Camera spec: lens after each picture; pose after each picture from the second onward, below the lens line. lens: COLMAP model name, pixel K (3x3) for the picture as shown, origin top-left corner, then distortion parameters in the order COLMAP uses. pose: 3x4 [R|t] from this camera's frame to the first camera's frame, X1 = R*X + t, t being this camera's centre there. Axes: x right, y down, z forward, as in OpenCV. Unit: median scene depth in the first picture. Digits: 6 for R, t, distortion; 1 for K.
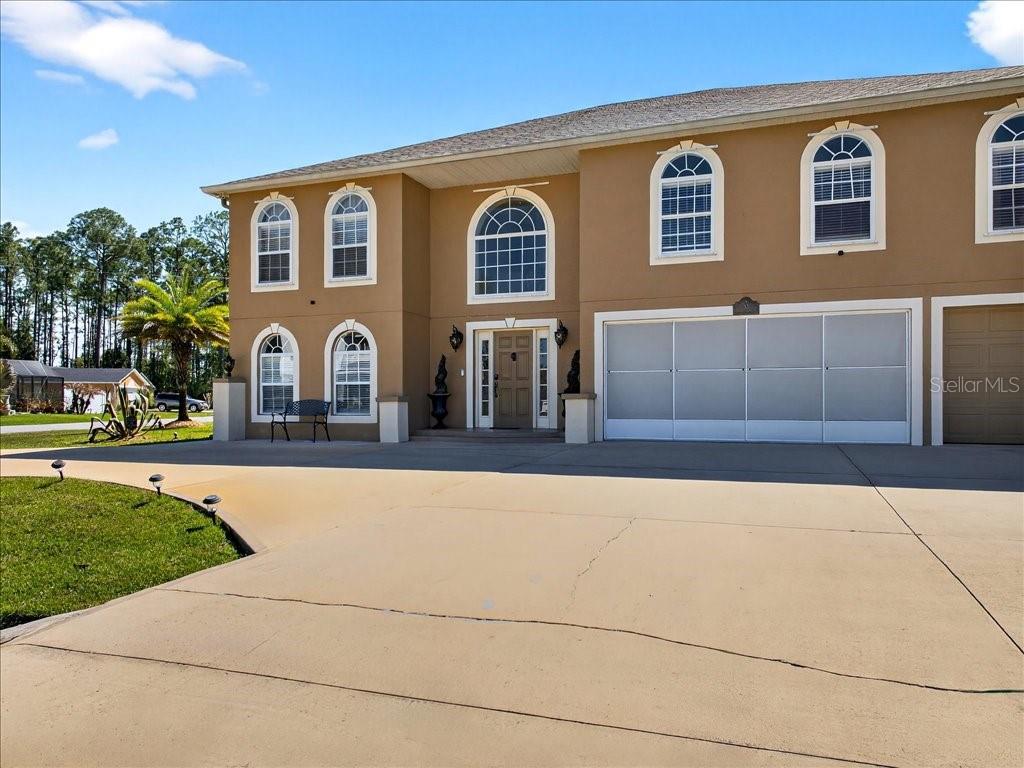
lens RADIAL K [[715.0, 0, 513.9], [0, 715.0, 409.1], [0, 0, 1]] dist [-0.001871, -0.004886]
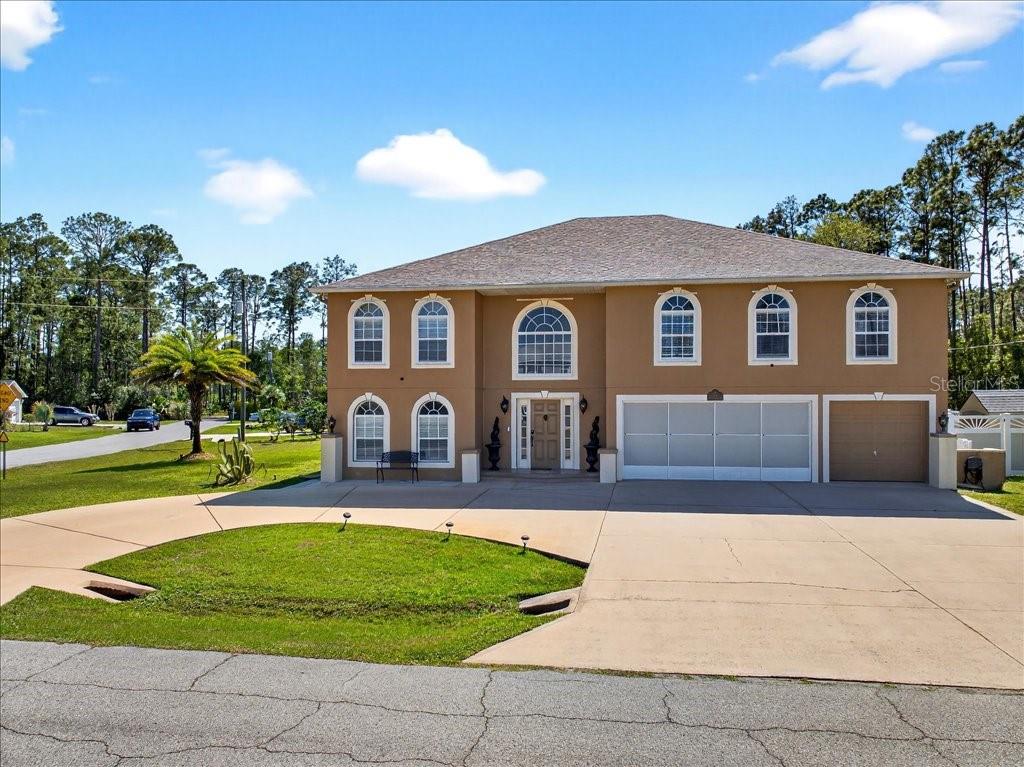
lens RADIAL K [[715.0, 0, 513.9], [0, 715.0, 408.6], [0, 0, 1]] dist [-0.001871, -0.004886]
pose [[0.978785, -0.003138, 0.204864, -0.357773], [0.002408, 0.999990, 0.003812, -0.098839], [-0.204874, -0.003238, 0.978783, -0.378668]]
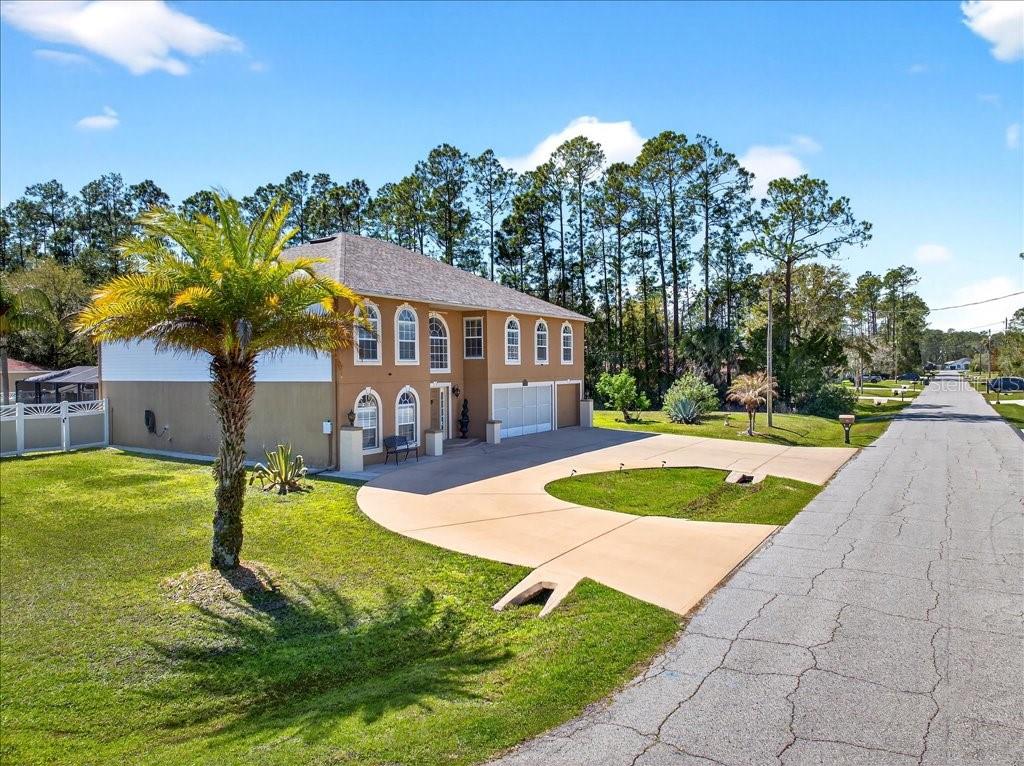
lens RADIAL K [[698.0, 0, 516.1], [0, 698.0, 385.4], [0, 0, 1]] dist [-0.001484, -0.000939]
pose [[0.197742, -0.028271, 0.979846, -1.758958], [0.013810, 0.999565, 0.026053, -0.163843], [-0.980157, 0.008380, 0.198047, 0.432862]]
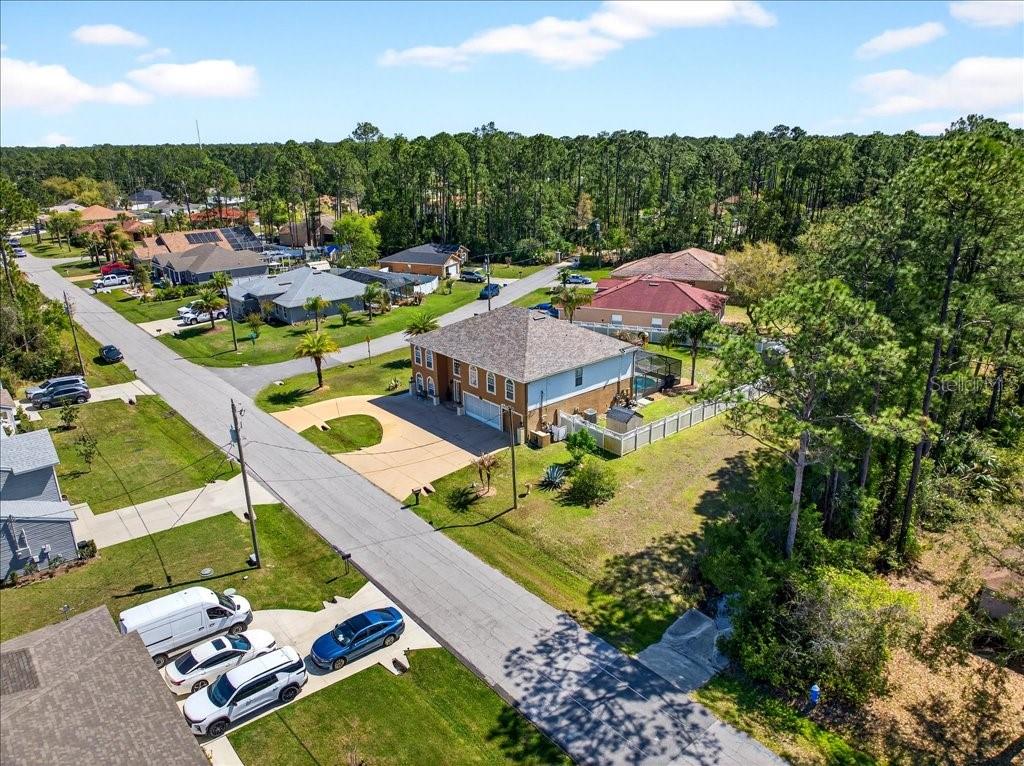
lens RADIAL K [[712.4, 0, 510.9], [0, 712.4, 348.3], [0, 0, 1]] dist [0.000450, 0.001323]
pose [[0.874965, 0.121881, -0.468595, 2.357887], [0.011853, 0.962117, 0.272378, -1.543977], [0.484041, -0.243875, 0.840374, -2.566596]]
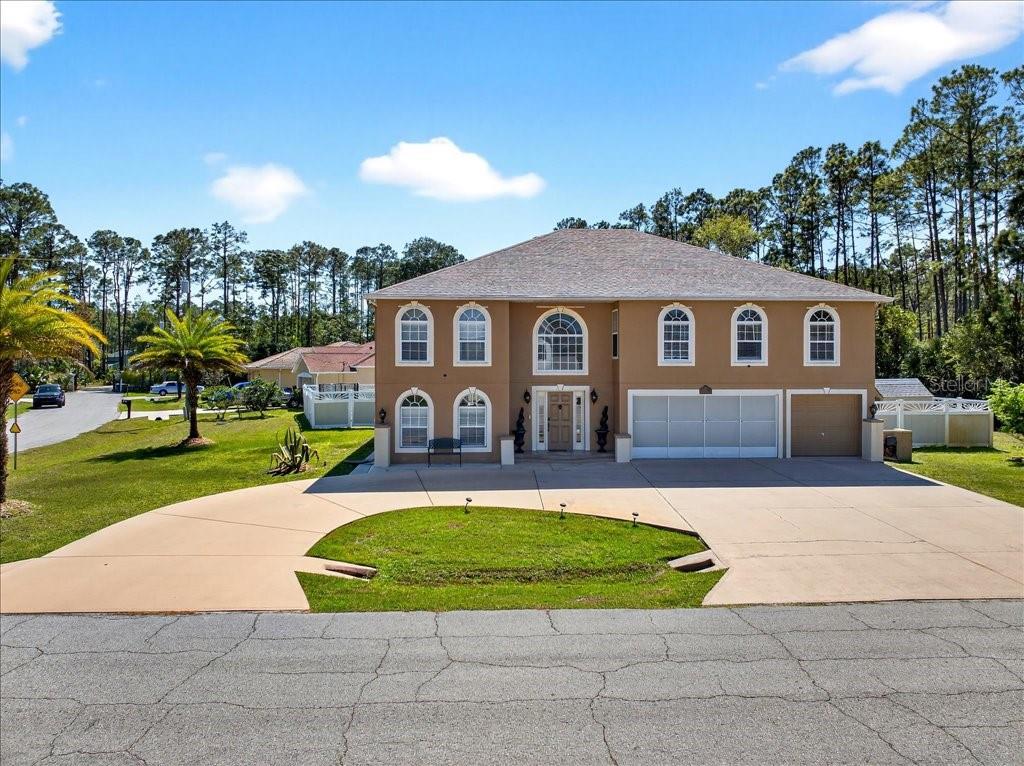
lens RADIAL K [[707.4, 0, 508.2], [0, 707.4, 372.1], [0, 0, 1]] dist [-0.001331, -0.001205]
pose [[0.923397, -0.005115, 0.383812, -0.759467], [0.003264, 0.999980, 0.005474, -0.167590], [-0.383832, -0.003802, 0.923395, -0.488593]]
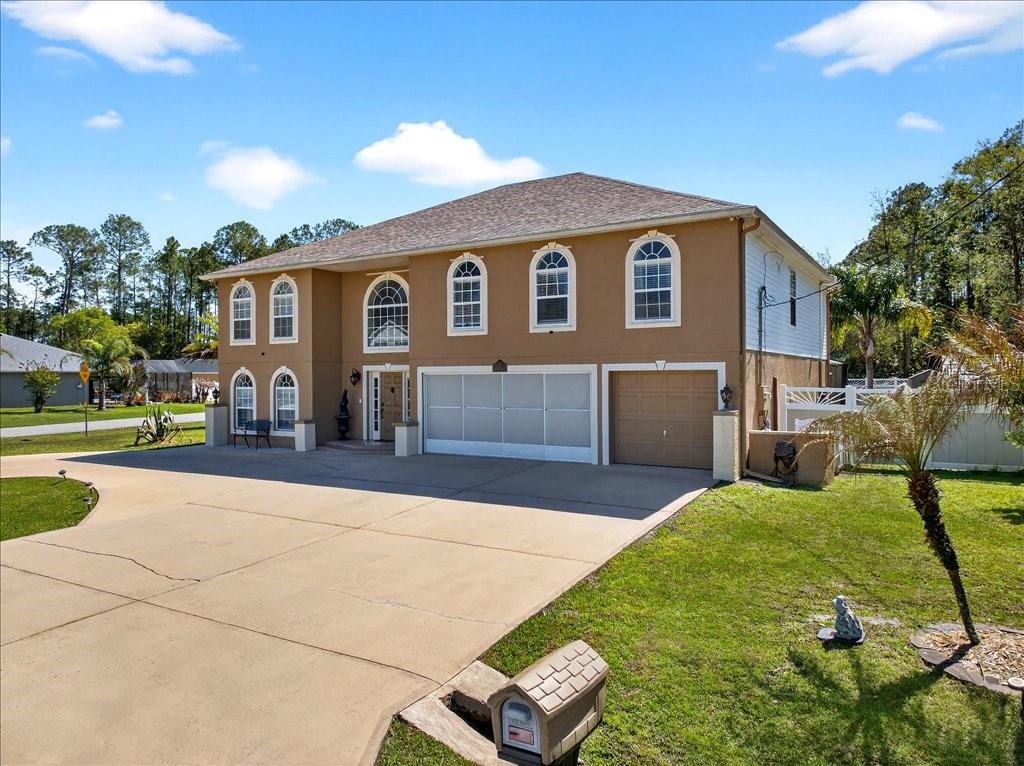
lens RADIAL K [[697.7, 0, 516.1], [0, 697.7, 379.8], [0, 0, 1]] dist [-0.009130, -0.001315]
pose [[0.983470, -0.004405, -0.181017, 0.502814], [0.004006, 0.999989, -0.002570, -0.091167], [0.181026, 0.001803, 0.983477, -0.329650]]
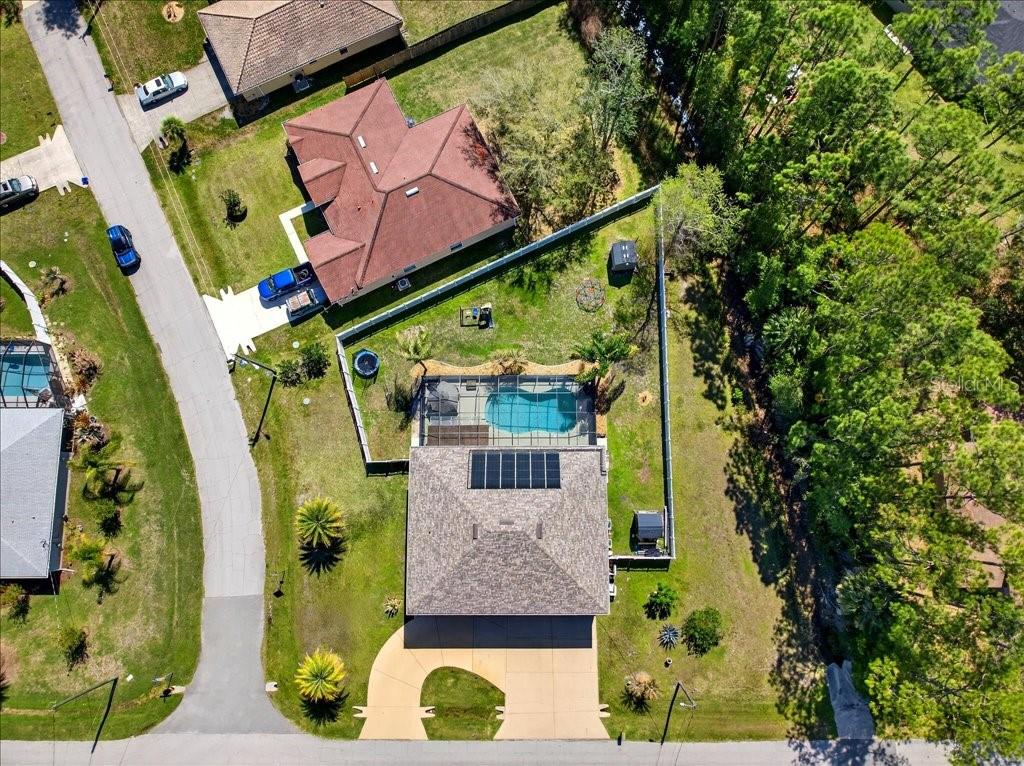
lens RADIAL K [[698.0, 0, 516.1], [0, 698.0, 385.4], [0, 0, 1]] dist [-0.001484, -0.000939]
pose [[0.936856, -0.347224, 0.041668, 0.429842], [0.015327, 0.159801, 0.987030, -4.568090], [-0.349380, -0.924066, 0.155033, 1.433867]]
